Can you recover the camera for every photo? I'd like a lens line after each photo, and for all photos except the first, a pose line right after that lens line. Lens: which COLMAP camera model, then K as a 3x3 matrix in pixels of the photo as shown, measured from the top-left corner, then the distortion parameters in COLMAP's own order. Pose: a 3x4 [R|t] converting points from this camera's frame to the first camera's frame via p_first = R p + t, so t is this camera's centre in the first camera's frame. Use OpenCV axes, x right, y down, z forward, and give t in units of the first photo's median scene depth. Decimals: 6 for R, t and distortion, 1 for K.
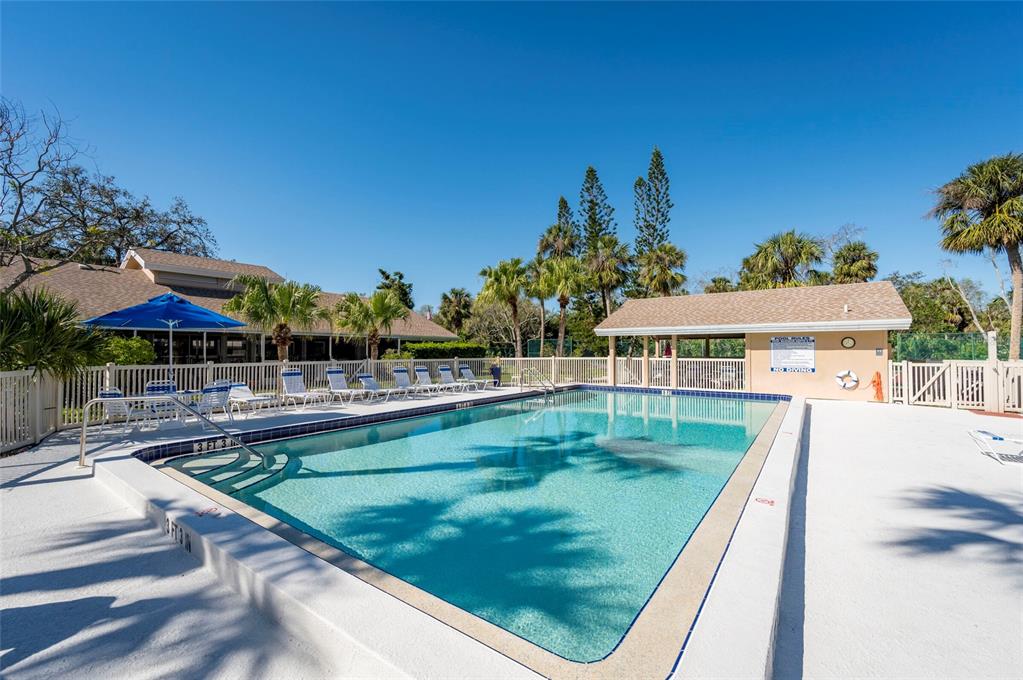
lens RADIAL K [[401.8, 0, 511.5], [0, 401.8, 340.0], [0, 0, 1]] dist [-0.021007, -0.000038]
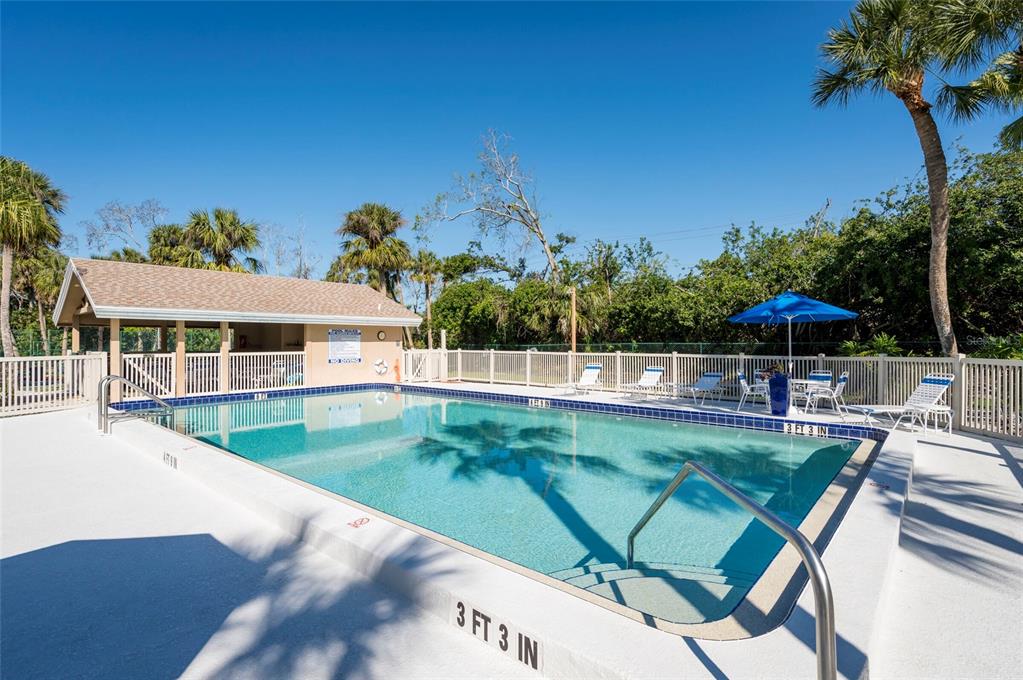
lens RADIAL K [[488.2, 0, 511.5], [0, 488.2, 340.0], [0, 0, 1]] dist [0.000537, -0.000155]
pose [[0.077589, 0.007246, 0.996959, -0.495238], [-0.021361, 0.999756, -0.005604, 0.016682], [-0.996757, -0.020861, 0.077725, 0.425404]]
